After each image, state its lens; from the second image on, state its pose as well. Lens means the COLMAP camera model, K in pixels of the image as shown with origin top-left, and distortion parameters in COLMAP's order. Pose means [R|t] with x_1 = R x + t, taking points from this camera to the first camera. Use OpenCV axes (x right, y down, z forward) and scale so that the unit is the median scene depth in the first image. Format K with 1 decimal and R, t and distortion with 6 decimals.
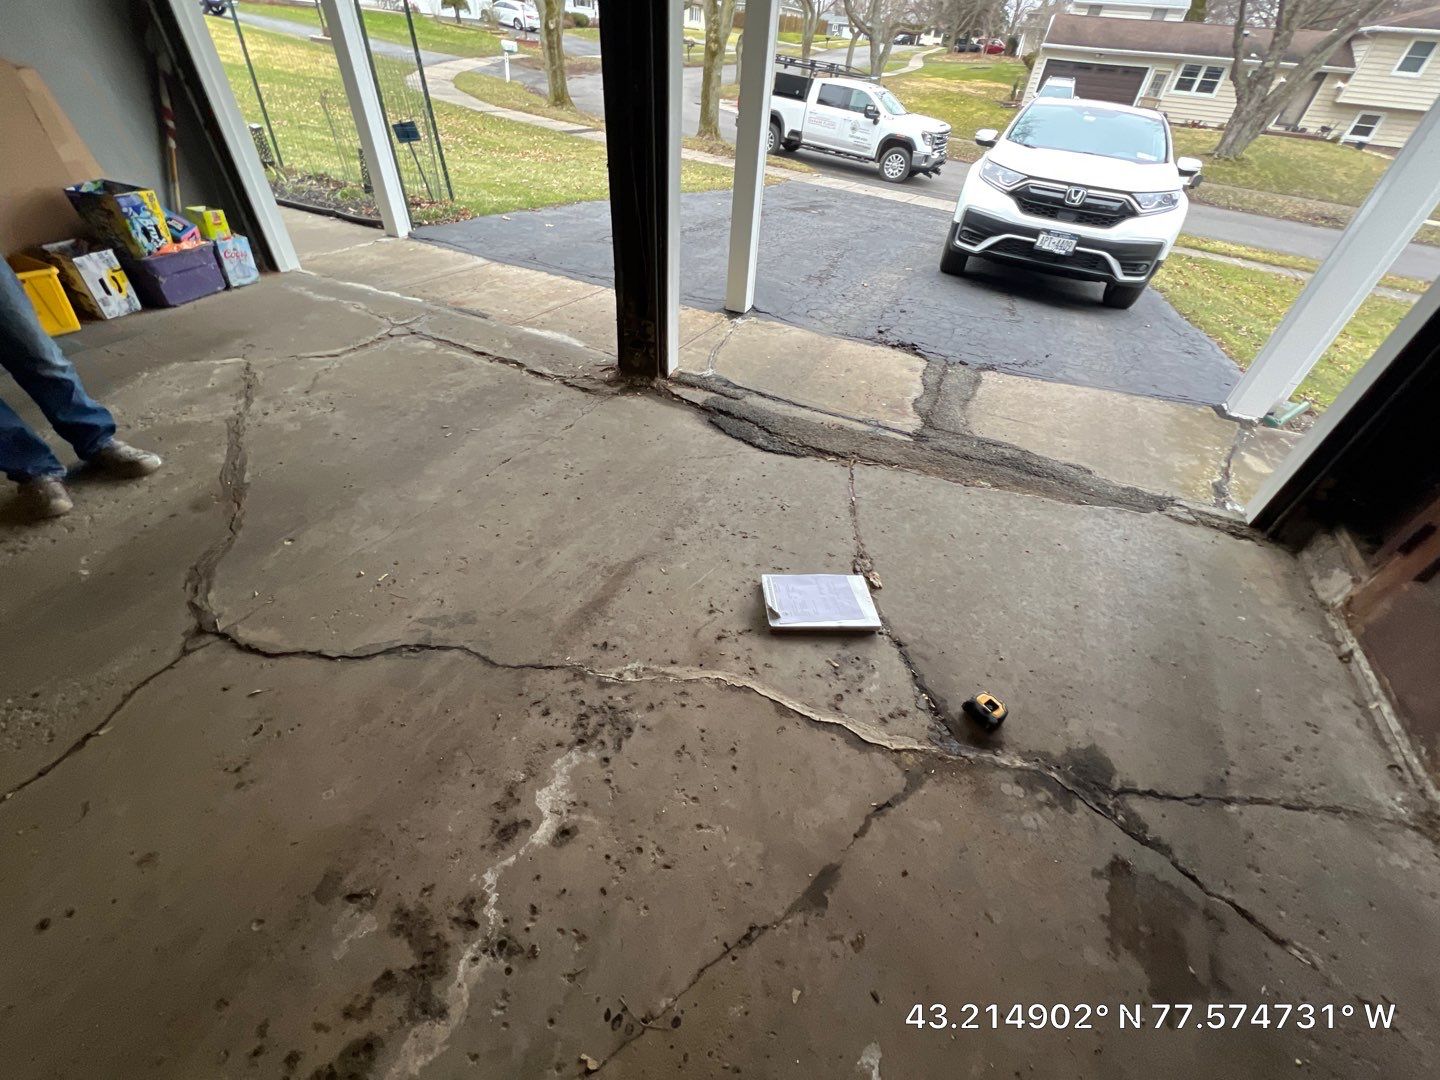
lens RADIAL K [[575.0, 0, 724.9], [0, 575.0, 536.0], [0, 0, 1]] dist [0.001398, -0.000693]
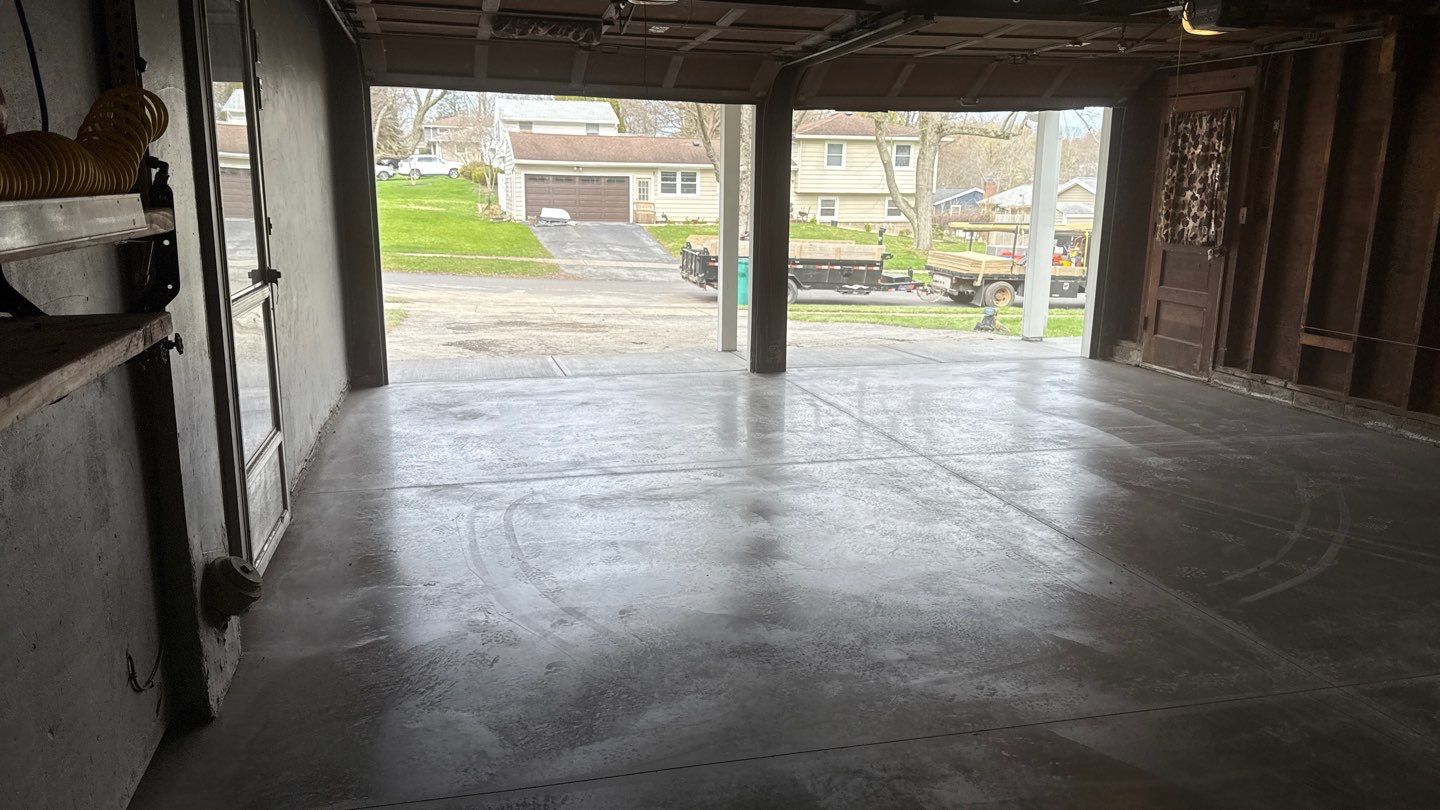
lens RADIAL K [[1067.9, 0, 692.7], [0, 1067.9, 402.0], [0, 0, 1]] dist [0.086511, -0.129277]
pose [[0.780941, -0.181074, 0.597782, -1.858386], [0.438316, 0.840703, -0.317958, 0.531480], [-0.444984, 0.510324, 0.735907, -0.820533]]
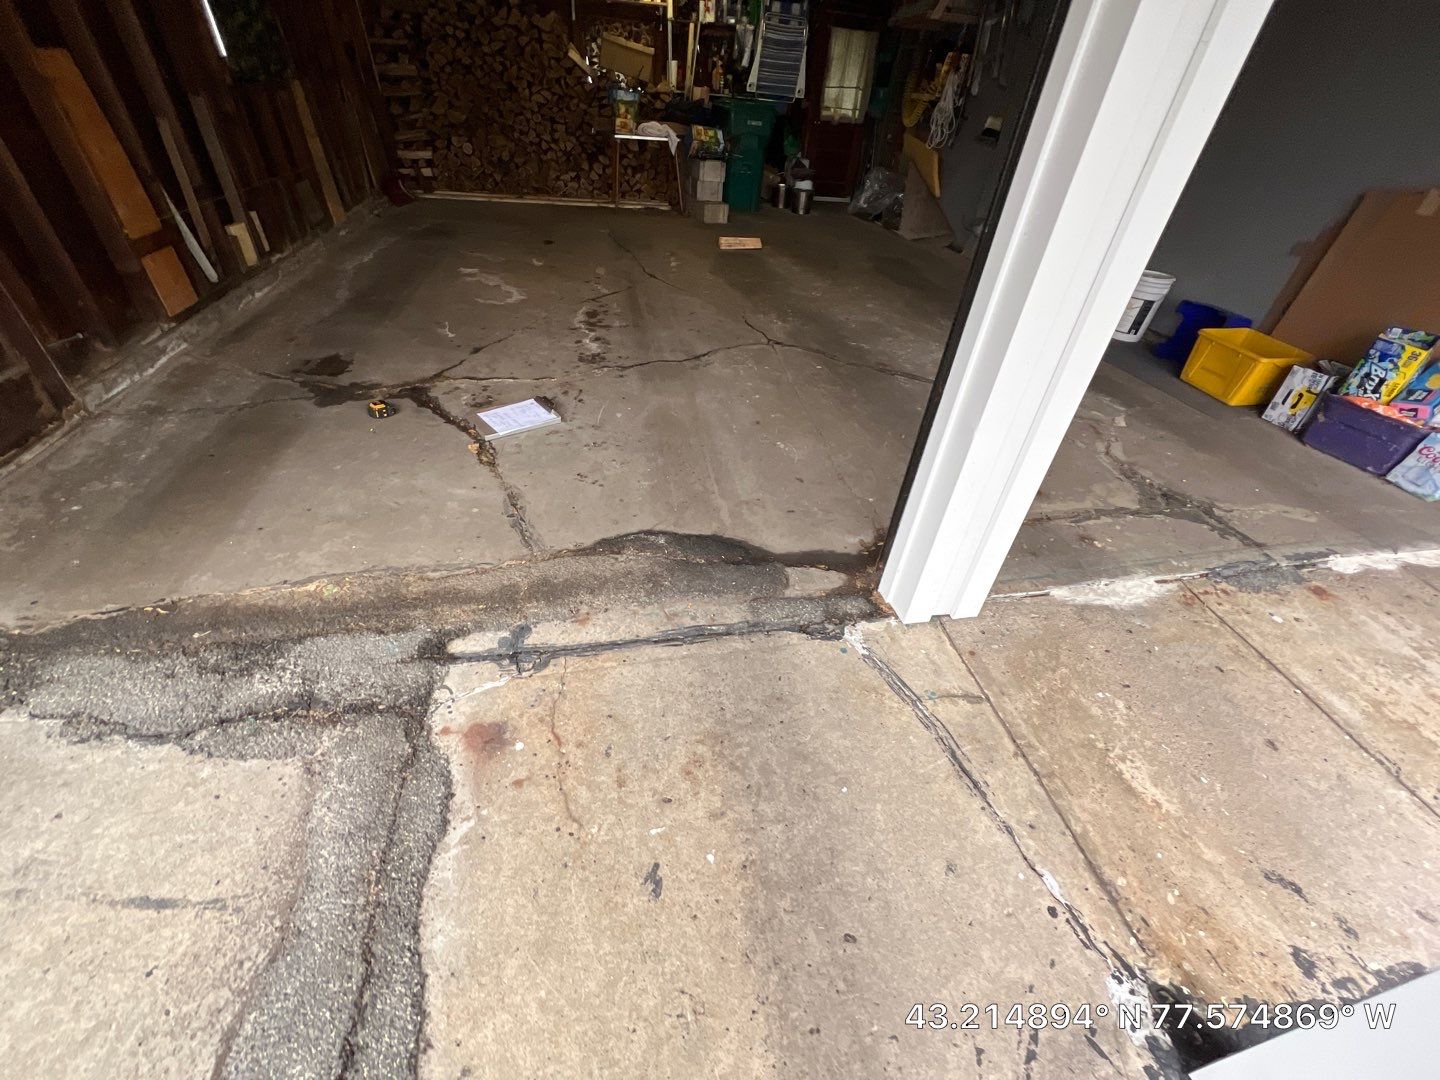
lens RADIAL K [[575.0, 0, 715.7], [0, 575.0, 536.0], [0, 0, 1]] dist [0.001398, -0.000693]
pose [[-0.805022, 0.251100, -0.537484, 0.363273], [-0.475891, 0.267624, 0.837798, -0.743161], [0.354215, 0.930229, -0.095947, 0.969574]]
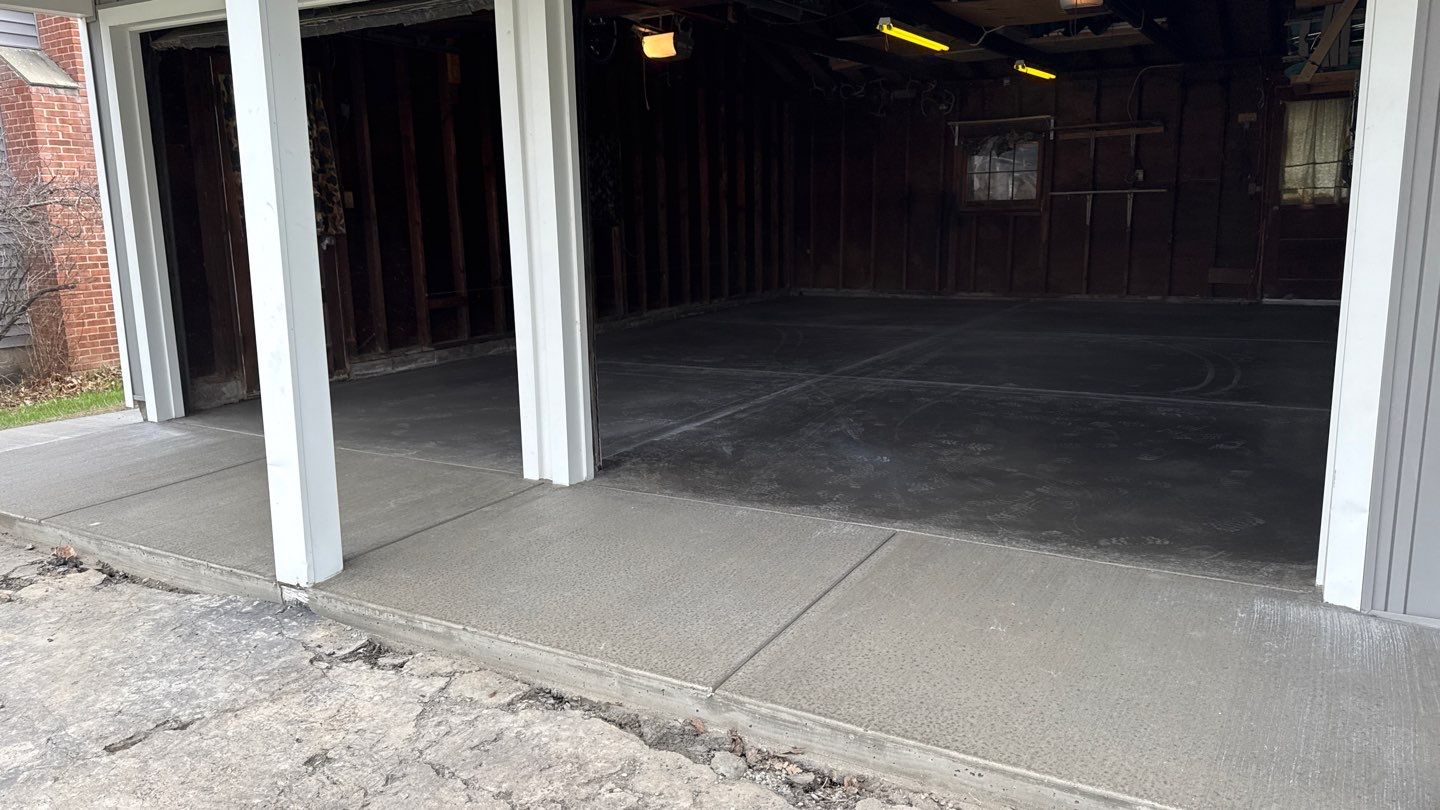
lens RADIAL K [[1067.9, 0, 748.0], [0, 1067.9, 392.0], [0, 0, 1]] dist [0.086511, -0.129277]
pose [[-0.995855, -0.069098, 0.059154, -0.424031], [0.003002, 0.625004, 0.780616, -1.580516], [-0.090910, 0.777558, -0.622205, 1.862802]]
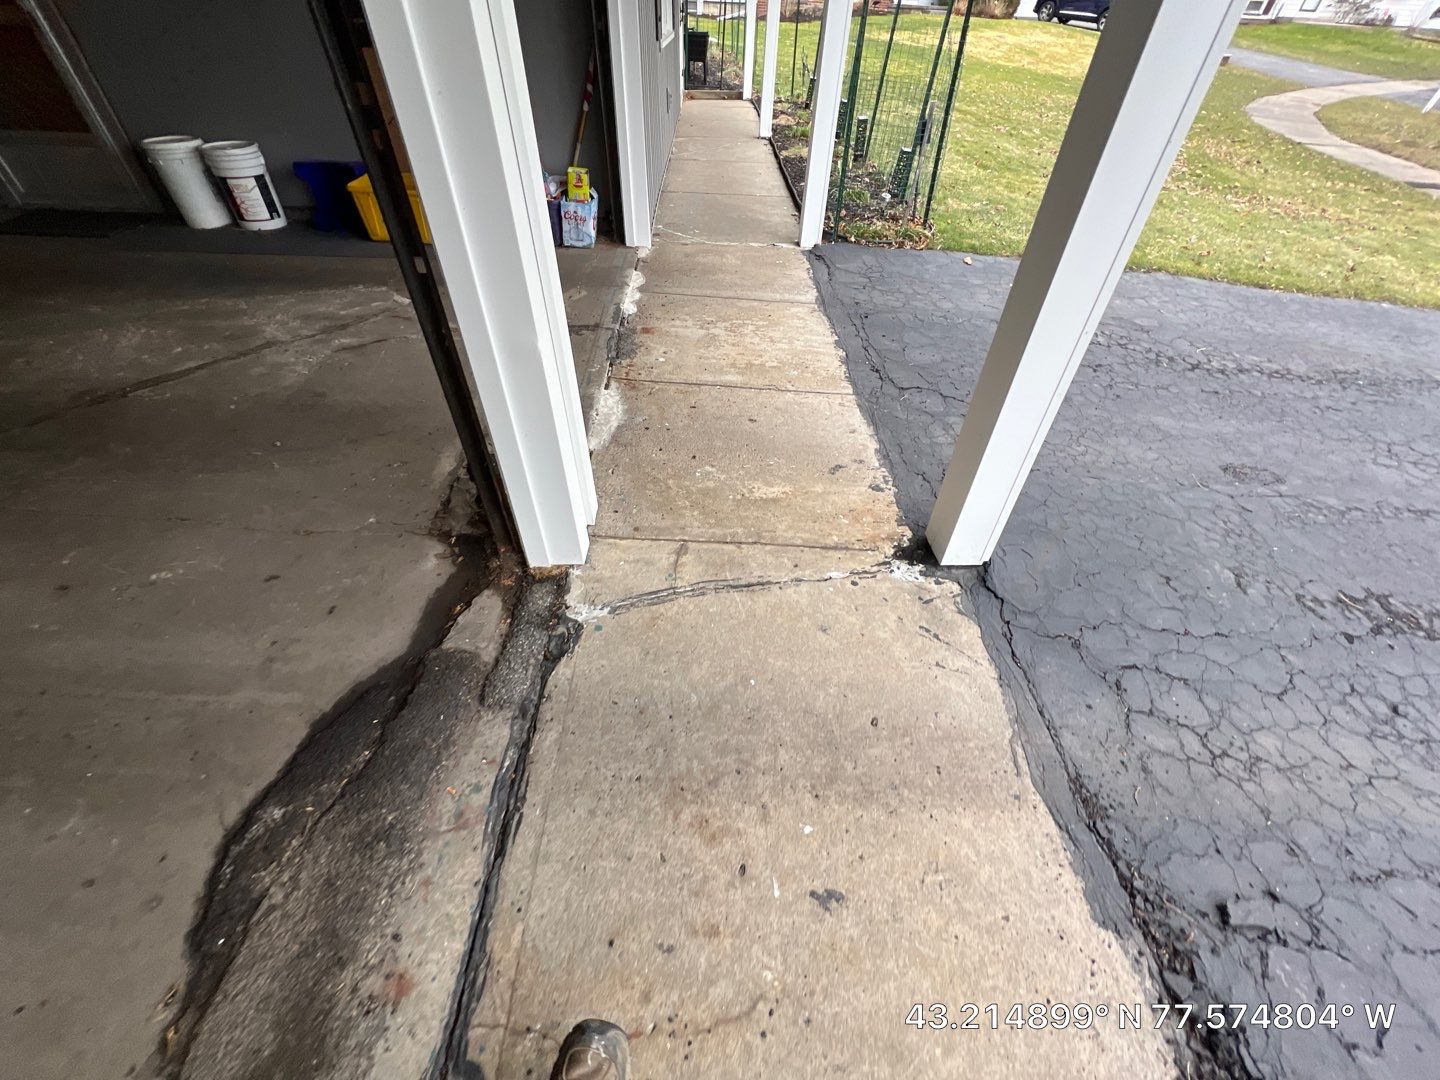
lens RADIAL K [[575.0, 0, 725.2], [0, 575.0, 543.3], [0, 0, 1]] dist [0.001398, -0.000693]
pose [[0.427453, 0.576513, -0.696360, 0.339257], [-0.590188, 0.761442, 0.268113, -0.556071], [0.684808, 0.296377, 0.665732, 0.787329]]
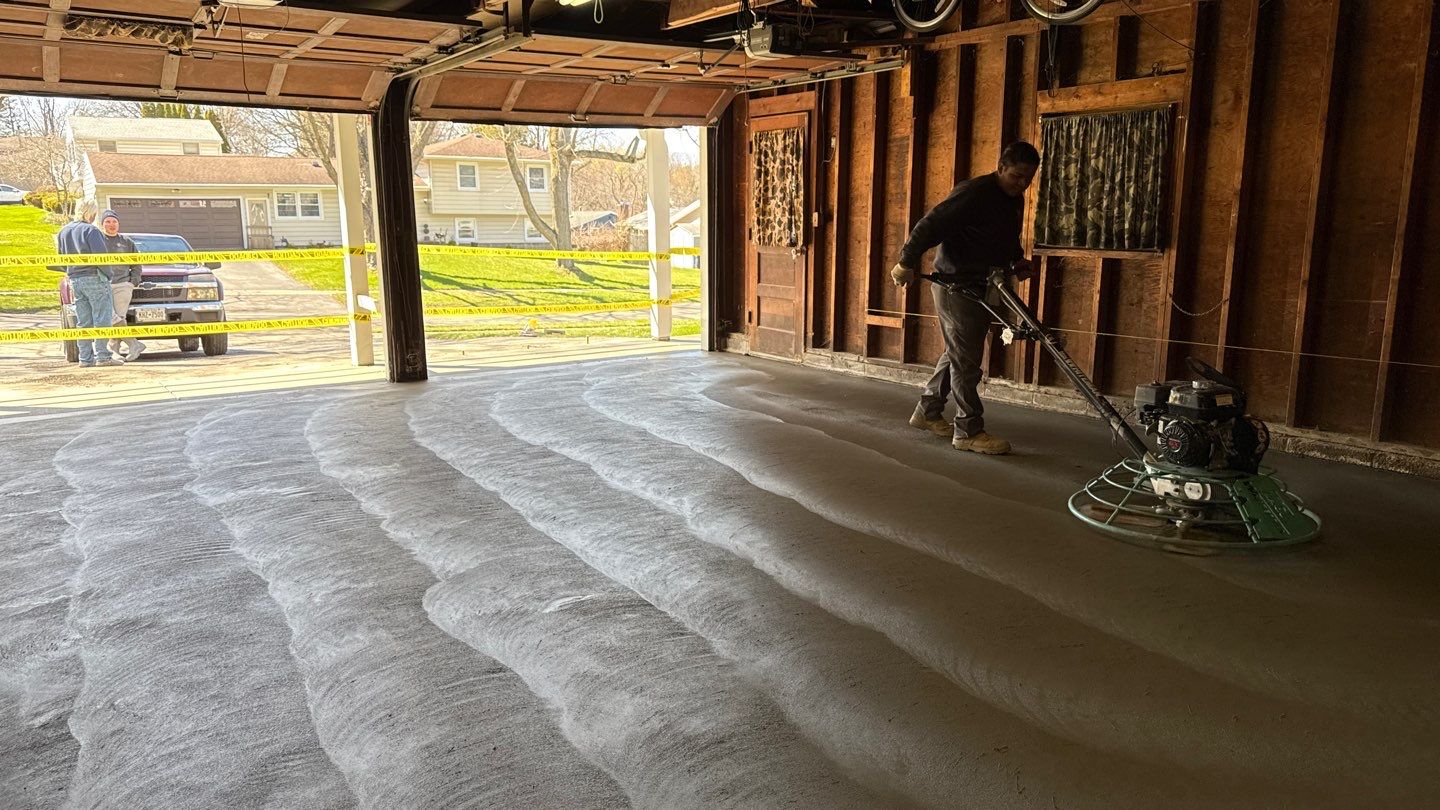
lens RADIAL K [[1067.9, 0, 733.4], [0, 1067.9, 409.6], [0, 0, 1]] dist [0.086511, -0.129277]
pose [[0.508155, -0.225737, 0.831157, -1.941403], [0.591252, 0.793149, -0.146067, 0.630184], [-0.626258, 0.565648, 0.536510, -0.892284]]
